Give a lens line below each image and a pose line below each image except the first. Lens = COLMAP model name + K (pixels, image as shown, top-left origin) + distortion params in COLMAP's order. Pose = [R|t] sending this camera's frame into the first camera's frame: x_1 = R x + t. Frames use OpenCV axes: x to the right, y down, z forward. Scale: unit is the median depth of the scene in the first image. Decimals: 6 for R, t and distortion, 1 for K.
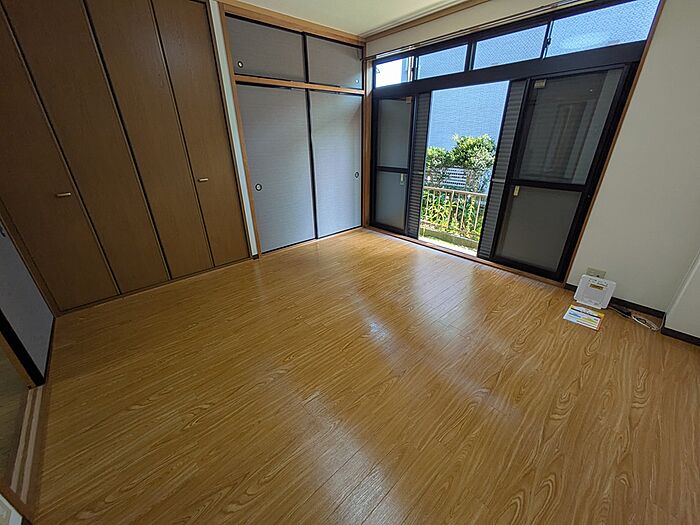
lens RADIAL K [[276.6, 0, 348.1], [0, 276.6, 260.1], [0, 0, 1]] dist [-0.001198, 0.000328]
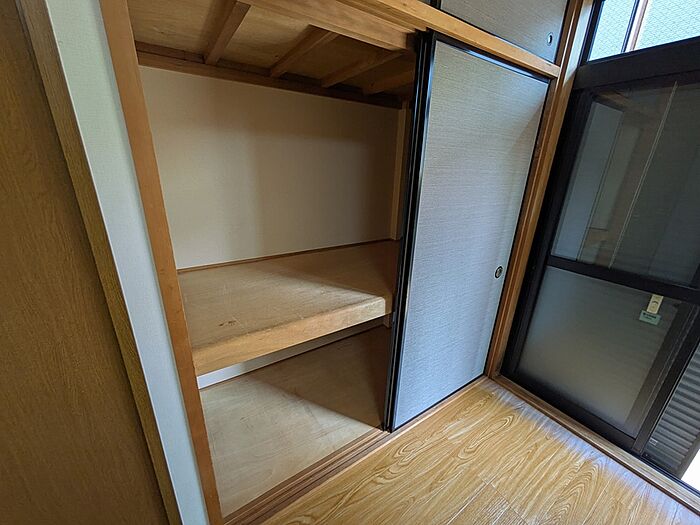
lens RADIAL K [[276.6, 0, 348.1], [0, 276.6, 260.1], [0, 0, 1]] dist [-0.001198, 0.000328]
pose [[0.987339, 0.088147, -0.131877, -0.215639], [-0.099662, 0.991519, -0.083412, -0.427815], [0.123406, 0.095499, 0.987750, 0.895980]]
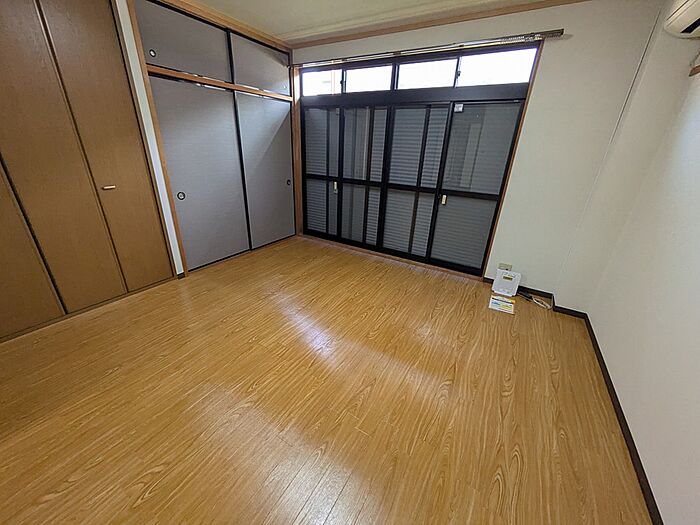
lens RADIAL K [[276.6, 0, 348.1], [0, 276.6, 260.1], [0, 0, 1]] dist [-0.001198, 0.000328]
pose [[0.956085, -0.065865, 0.285592, -0.101933], [0.071418, 0.997405, -0.009060, -0.020060], [-0.284254, 0.029059, 0.958309, 0.028113]]
